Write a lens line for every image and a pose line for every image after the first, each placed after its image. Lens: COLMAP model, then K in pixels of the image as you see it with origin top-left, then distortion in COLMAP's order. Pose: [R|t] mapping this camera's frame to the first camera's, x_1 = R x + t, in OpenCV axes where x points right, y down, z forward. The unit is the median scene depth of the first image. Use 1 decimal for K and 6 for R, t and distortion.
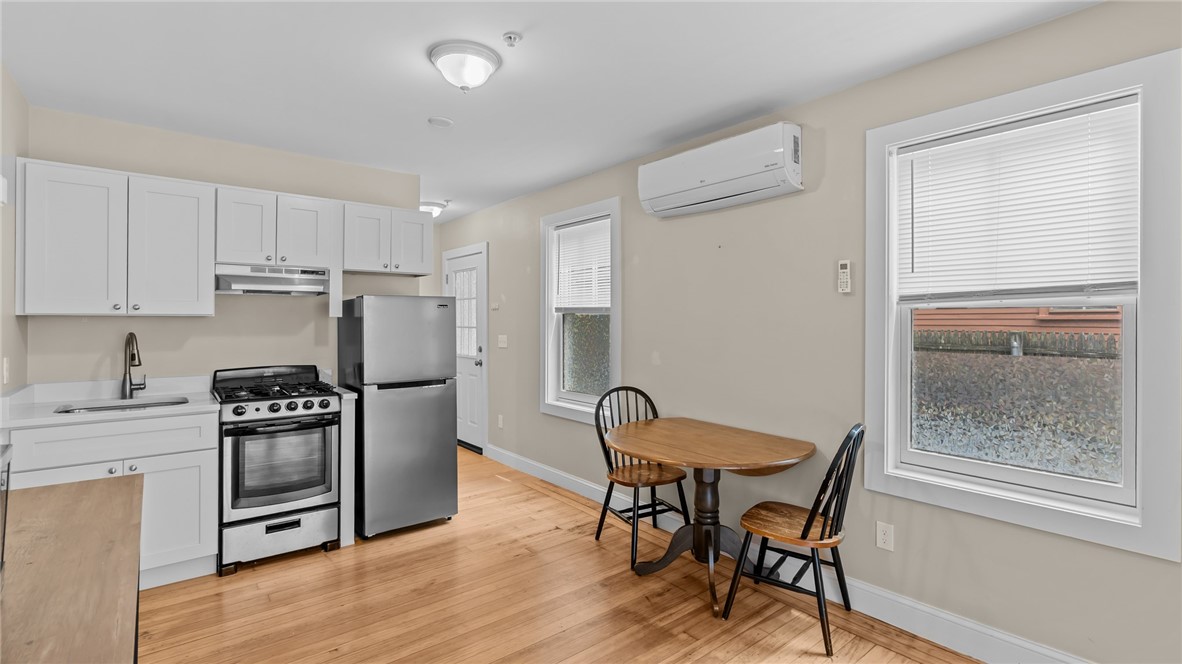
lens RADIAL K [[538.1, 0, 590.2], [0, 538.1, 318.2], [0, 0, 1]] dist [-0.003809, -0.000322]
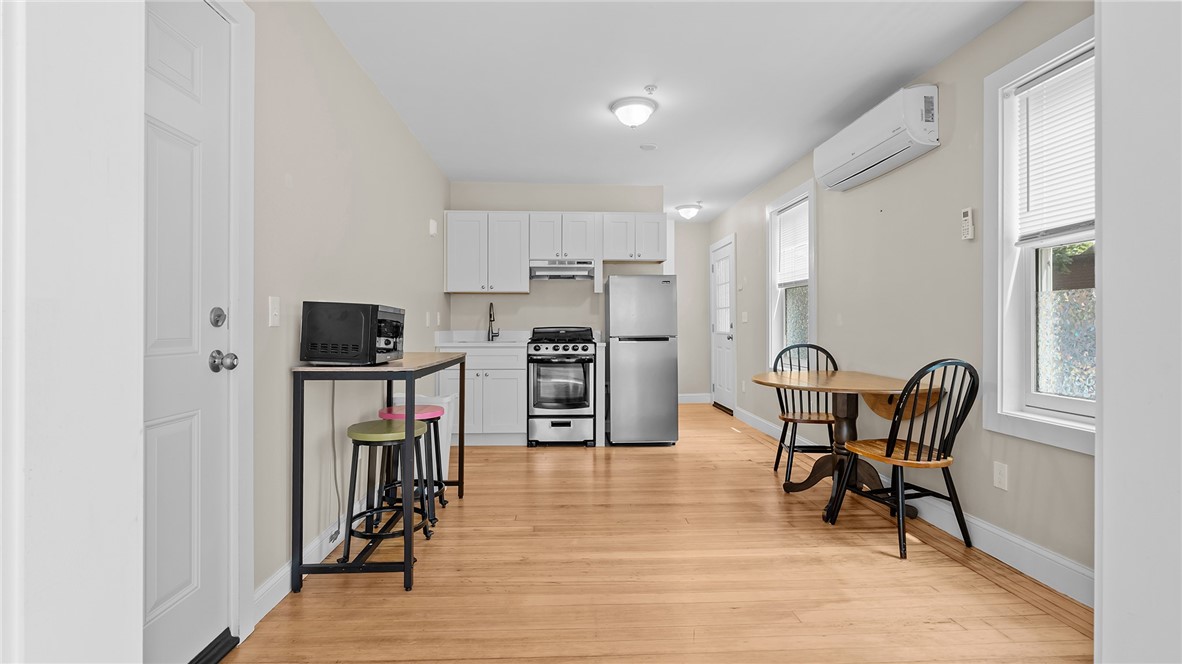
lens RADIAL K [[538.3, 0, 589.4], [0, 538.3, 322.2], [0, 0, 1]] dist [-0.000668, -0.000078]
pose [[0.808135, -0.005374, -0.588973, 0.427301], [0.004756, 0.999985, -0.002598, 0.095095], [0.588979, -0.000702, 0.808148, -0.224315]]
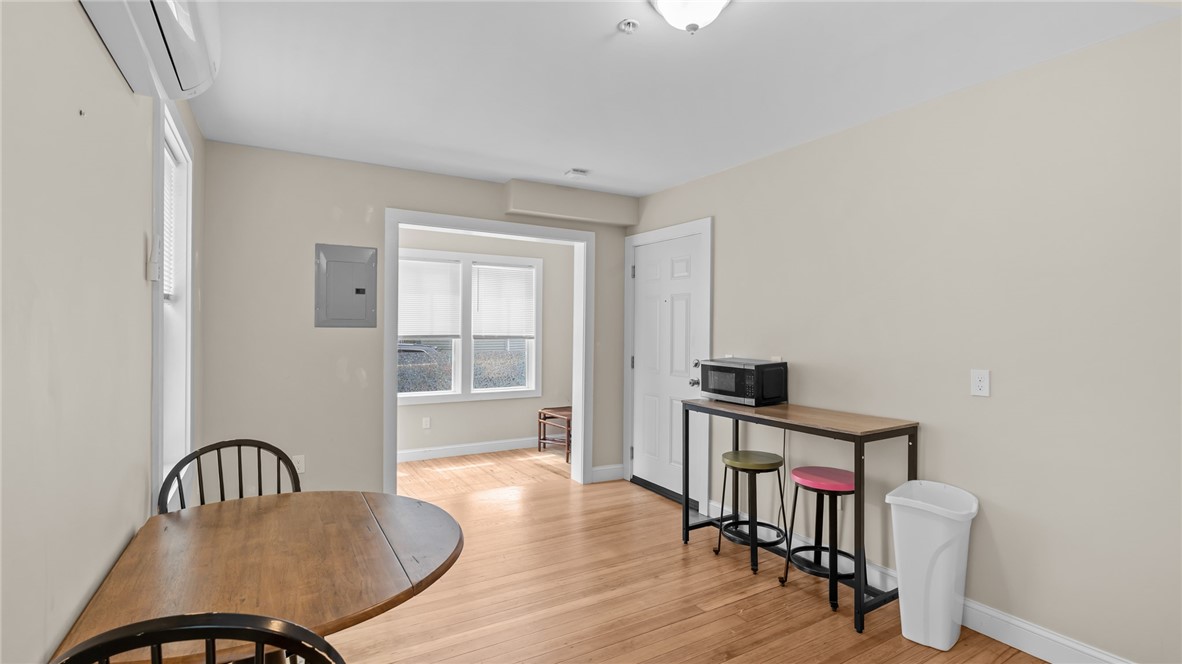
lens RADIAL K [[544.4, 0, 594.2], [0, 544.4, 308.7], [0, 0, 1]] dist [-0.000966, -0.000077]
pose [[-0.991159, -0.006968, 0.132493, -0.159936], [-0.012782, 0.998990, -0.043078, 0.011070], [-0.132059, -0.044391, -0.990247, 1.412364]]
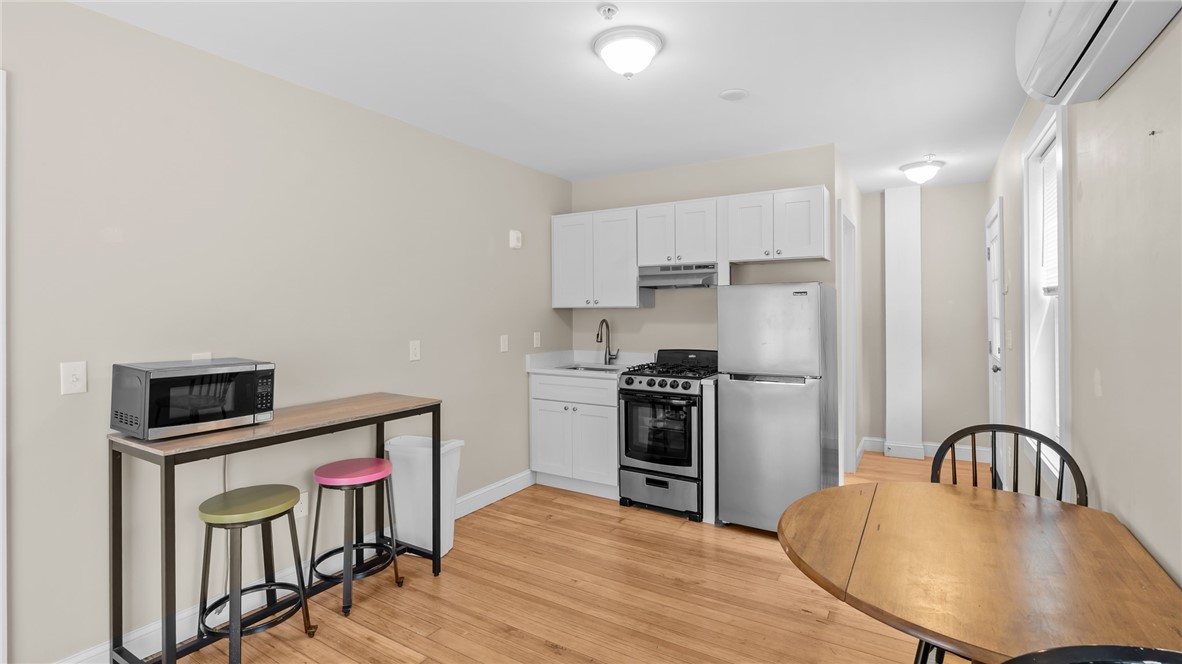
lens RADIAL K [[544.4, 0, 594.2], [0, 544.4, 308.7], [0, 0, 1]] dist [-0.000966, -0.000077]
pose [[0.337799, -0.007438, -0.941189, 0.527552], [0.009022, 0.999948, -0.004664, 0.004358], [0.941175, -0.006916, 0.337849, 0.467121]]
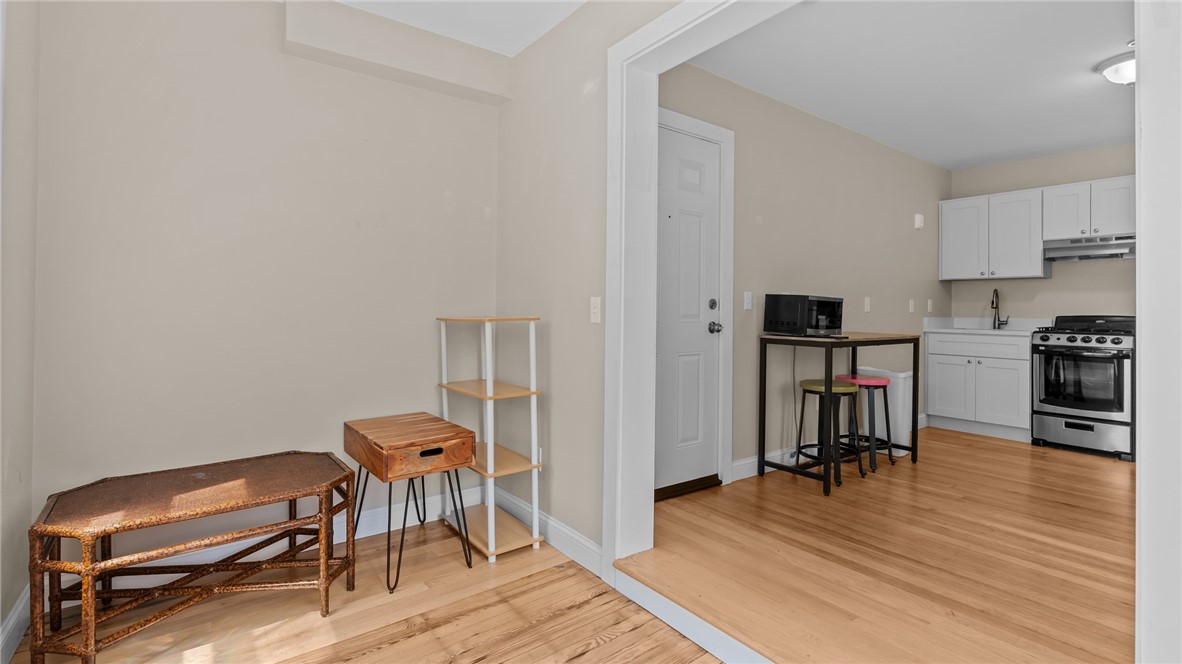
lens RADIAL K [[542.5, 0, 590.1], [0, 542.5, 304.9], [0, 0, 1]] dist [-0.001857, -0.000185]
pose [[-0.034994, -0.011613, -0.999320, 0.864082], [-0.006398, 0.999915, -0.011396, 0.102182], [0.999367, 0.005994, -0.035065, -0.201224]]
